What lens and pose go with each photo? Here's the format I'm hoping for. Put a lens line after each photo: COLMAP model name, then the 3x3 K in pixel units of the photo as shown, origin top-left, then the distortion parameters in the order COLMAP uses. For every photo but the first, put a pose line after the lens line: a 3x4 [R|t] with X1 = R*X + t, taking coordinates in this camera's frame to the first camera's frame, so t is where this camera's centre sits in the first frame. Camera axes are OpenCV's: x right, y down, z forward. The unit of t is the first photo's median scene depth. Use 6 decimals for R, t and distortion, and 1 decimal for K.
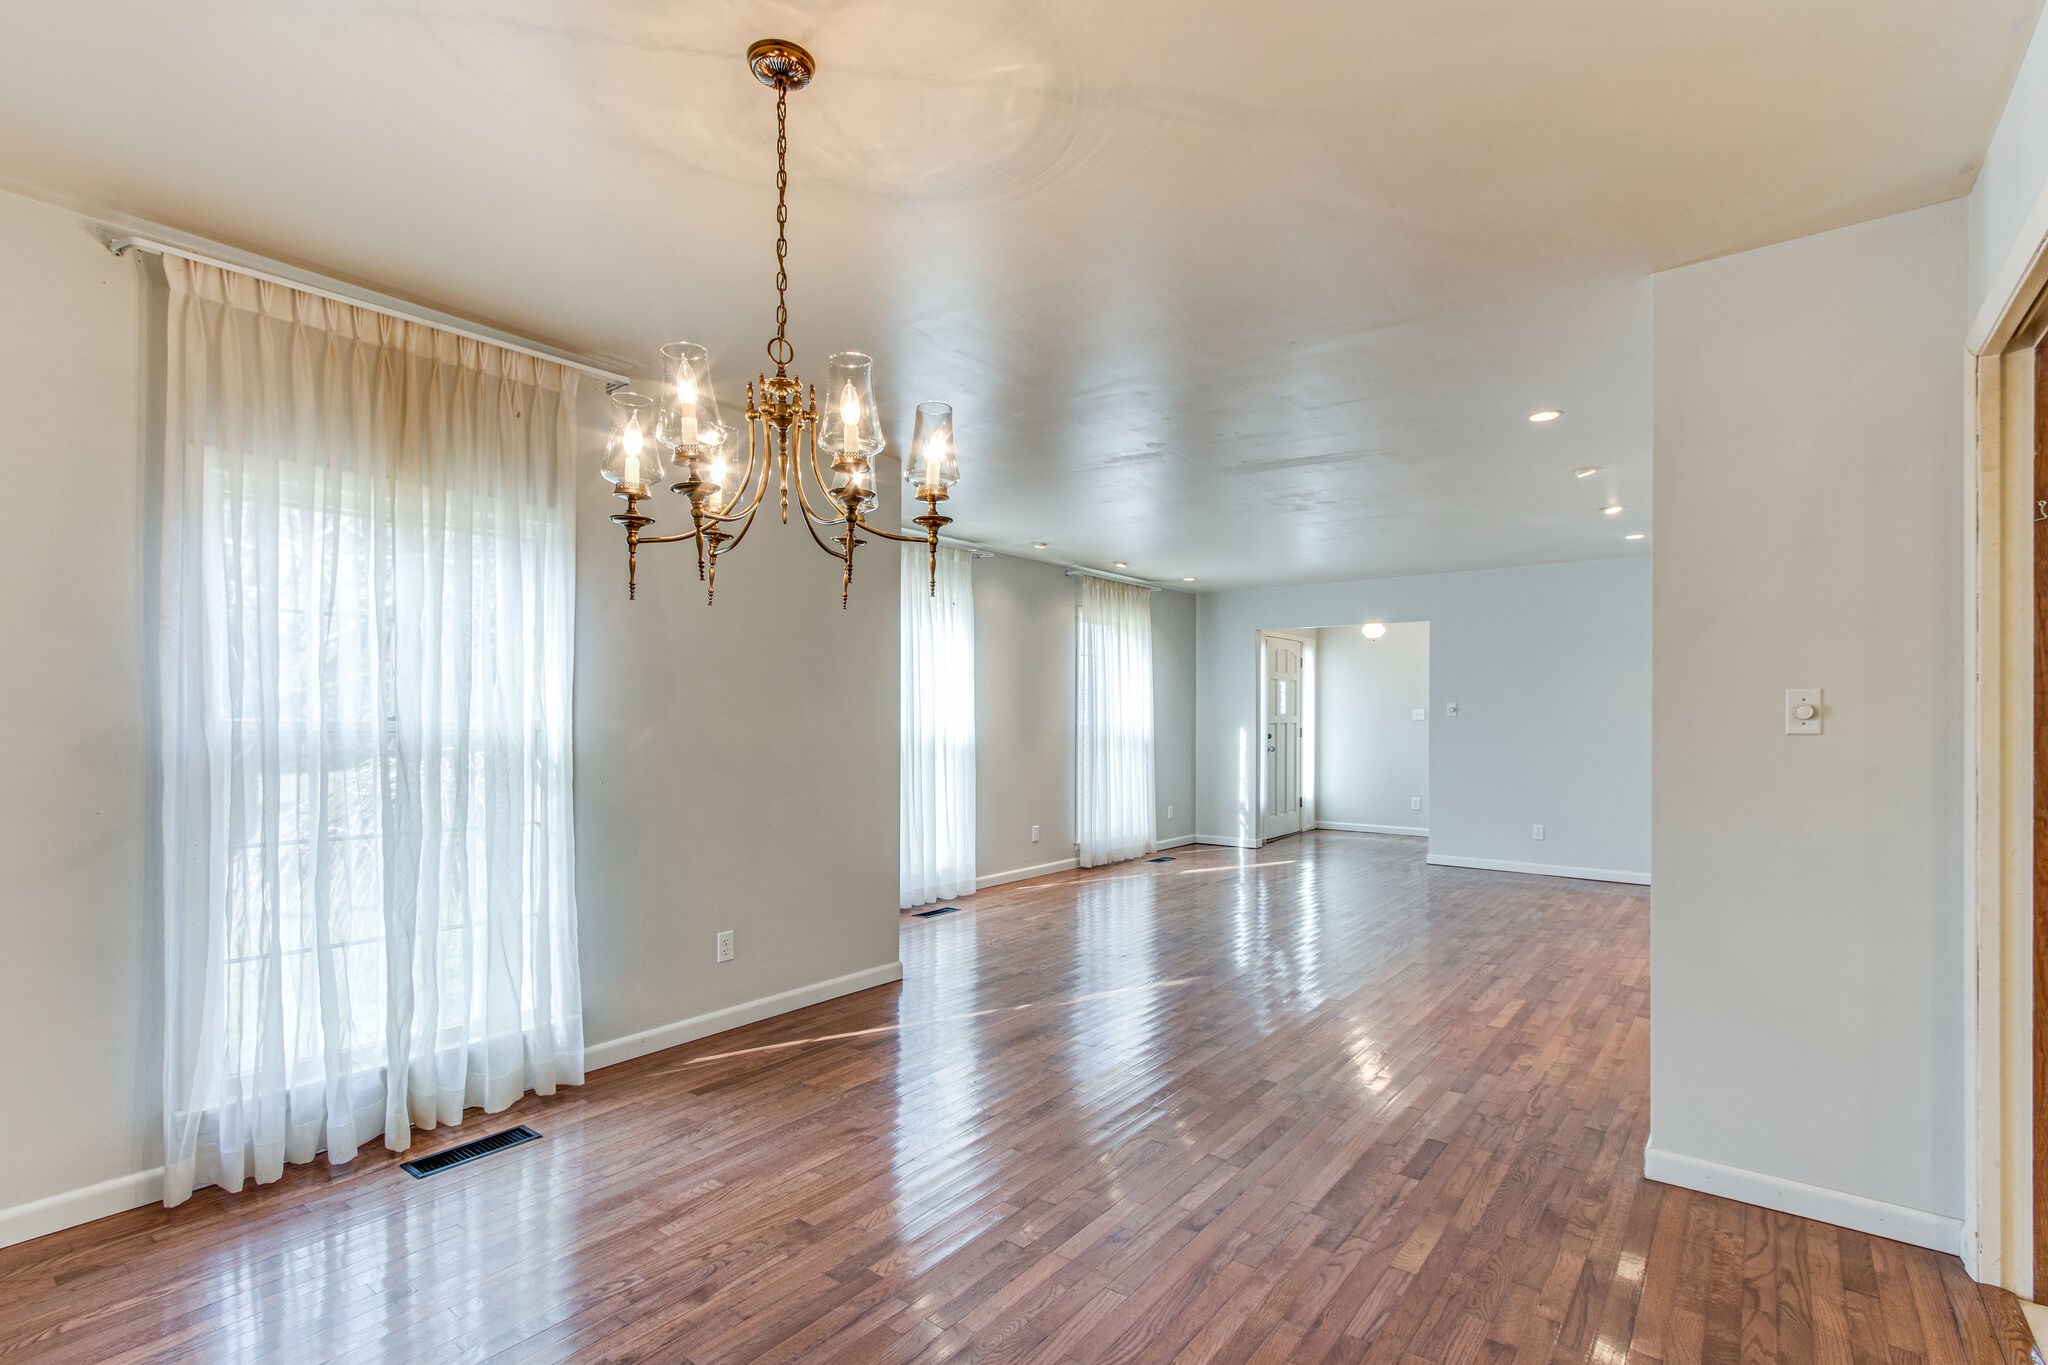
lens RADIAL K [[944.0, 0, 1018.6], [0, 944.0, 723.1], [0, 0, 1]] dist [0.002417, -0.000964]
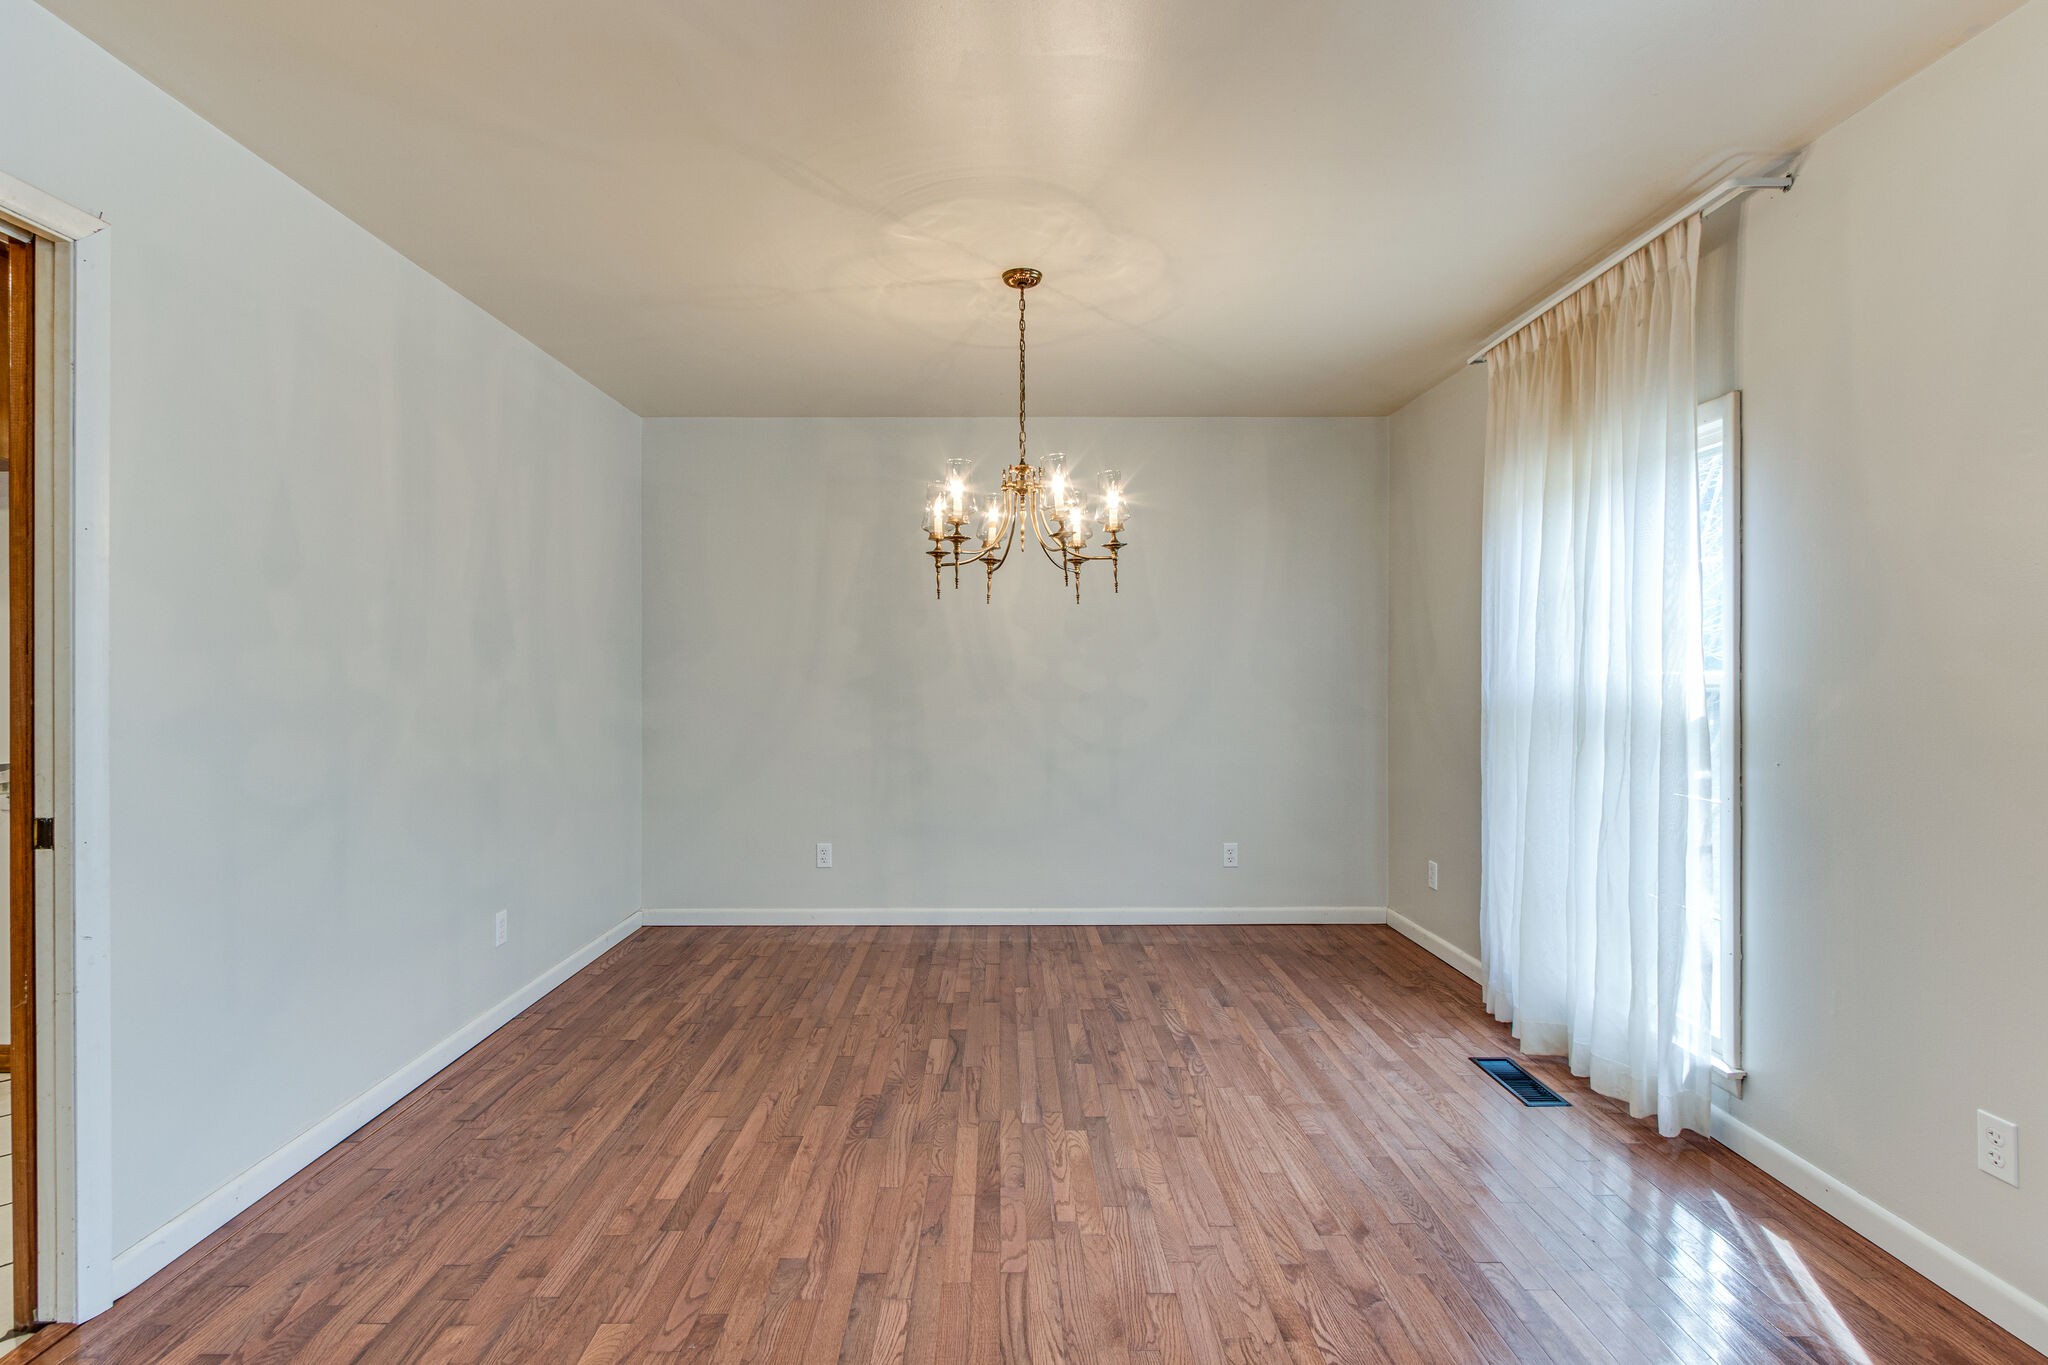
lens RADIAL K [[944.0, 0, 1022.6], [0, 944.0, 672.7], [0, 0, 1]] dist [0.002417, -0.000964]
pose [[-0.768371, -0.000618, -0.640005, 0.424115], [-0.007927, 0.999932, 0.008551, -0.005082], [0.639956, 0.011643, -0.768323, 1.187718]]
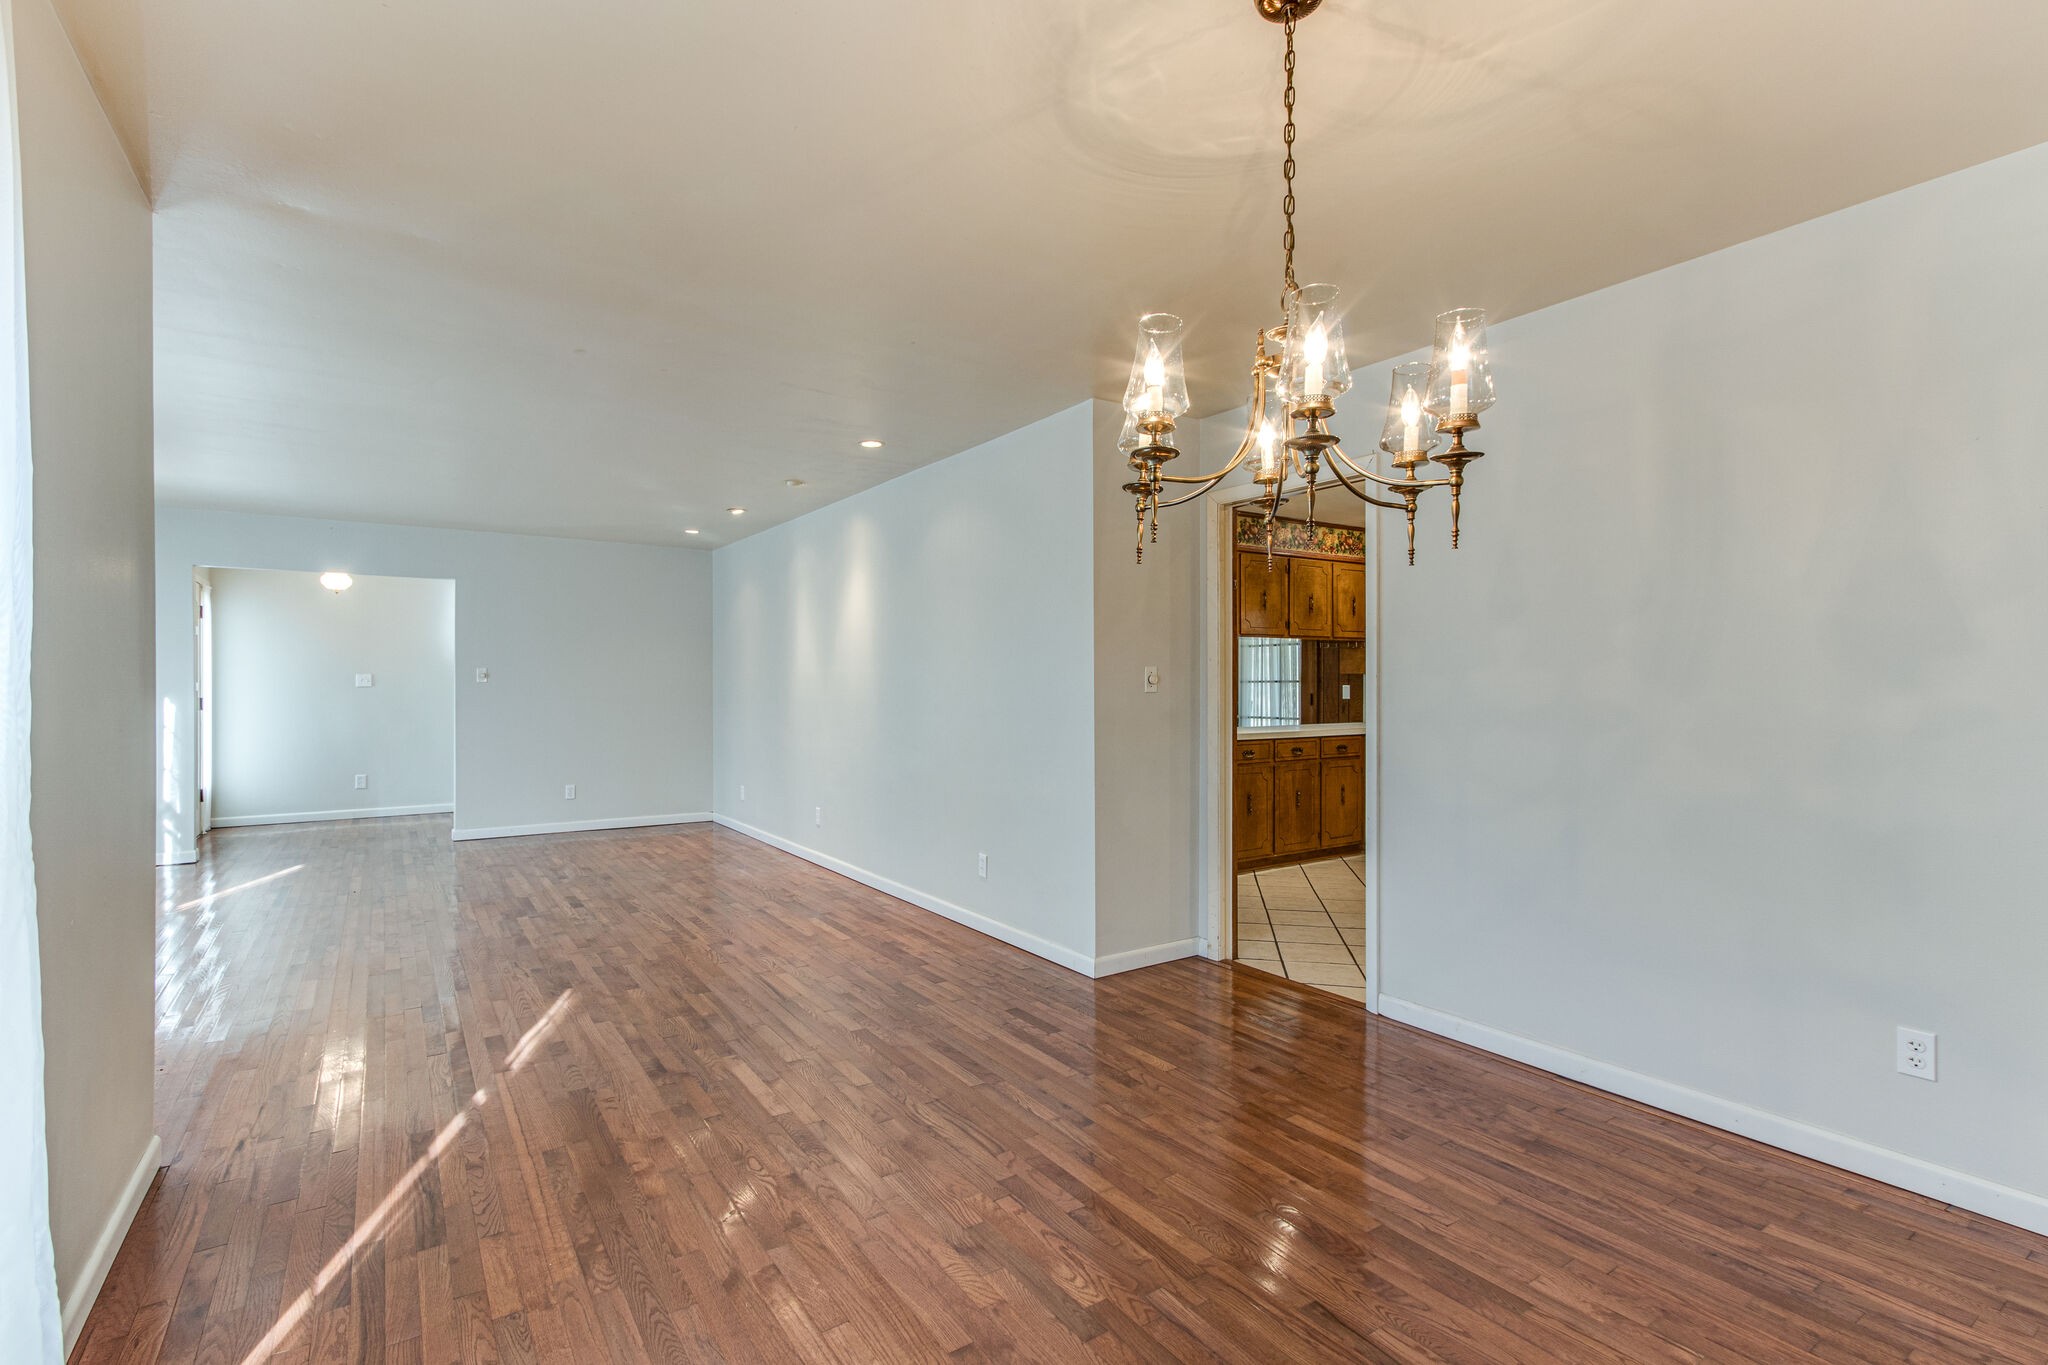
lens RADIAL K [[944.0, 0, 976.5], [0, 944.0, 690.1], [0, 0, 1]] dist [0.002417, -0.000964]
pose [[0.329559, -0.012452, 0.944053, -0.651918], [0.010458, 0.999900, 0.009538, -0.005538], [-0.944077, 0.006730, 0.329656, 0.512328]]
